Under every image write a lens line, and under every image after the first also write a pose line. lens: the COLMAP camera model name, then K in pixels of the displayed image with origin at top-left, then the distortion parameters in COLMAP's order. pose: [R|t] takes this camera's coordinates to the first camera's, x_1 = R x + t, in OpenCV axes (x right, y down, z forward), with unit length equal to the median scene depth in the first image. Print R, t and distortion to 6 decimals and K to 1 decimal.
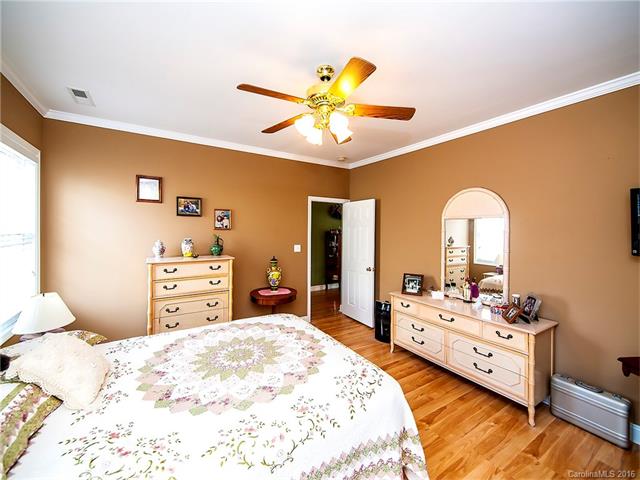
lens RADIAL K [[272.3, 0, 317.2], [0, 272.3, 230.8], [0, 0, 1]] dist [-0.000154, -0.000011]
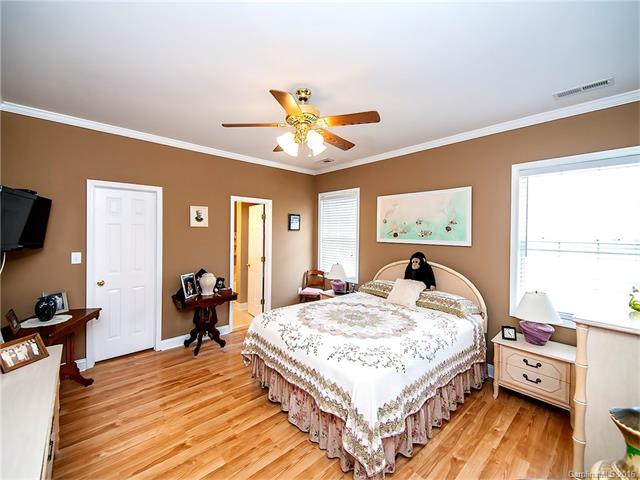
lens RADIAL K [[272.3, 0, 317.2], [0, 272.3, 230.8], [0, 0, 1]] dist [-0.000154, -0.000011]
pose [[-0.986580, -0.021351, -0.161876, 0.148421], [-0.022366, 0.999740, 0.004452, -0.017795], [0.161739, 0.008012, -0.986801, 2.186289]]
